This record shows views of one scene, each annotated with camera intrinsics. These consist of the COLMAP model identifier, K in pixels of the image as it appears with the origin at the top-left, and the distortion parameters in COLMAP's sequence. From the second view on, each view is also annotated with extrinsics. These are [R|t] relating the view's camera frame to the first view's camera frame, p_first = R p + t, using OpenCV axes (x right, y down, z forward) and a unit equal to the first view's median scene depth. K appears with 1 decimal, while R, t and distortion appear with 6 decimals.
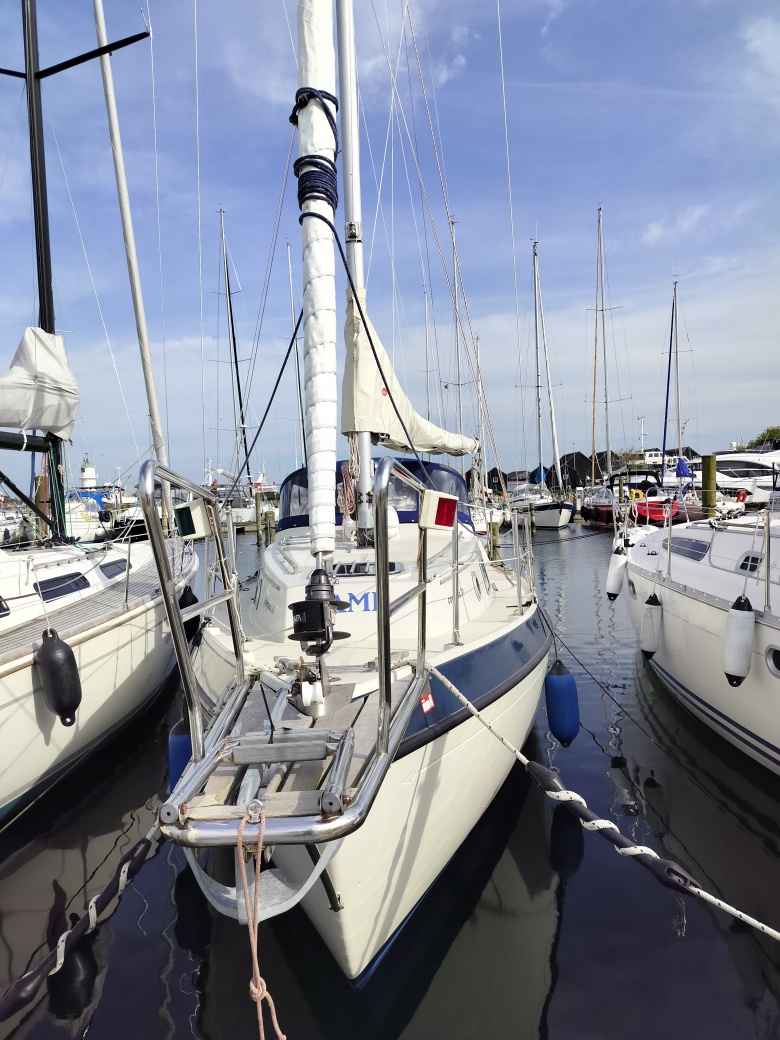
lens RADIAL K [[713.2, 0, 364.9], [0, 713.2, 520.3], [0, 0, 1]] dist [0.063999, -0.058689]
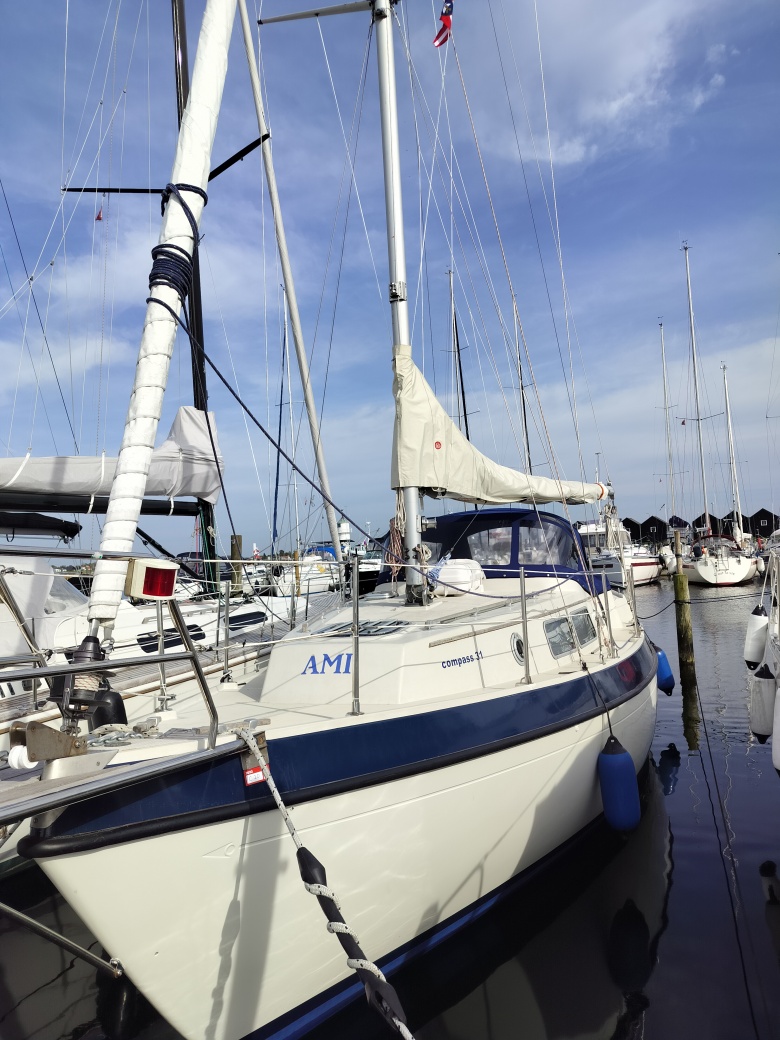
lens RADIAL K [[713.2, 0, 364.9], [0, 713.2, 520.3], [0, 0, 1]] dist [0.063999, -0.058689]
pose [[0.944116, -0.030802, -0.328170, 0.226190], [0.007974, 0.997467, -0.070684, -0.007587], [0.329516, 0.064117, 0.941970, 0.046841]]
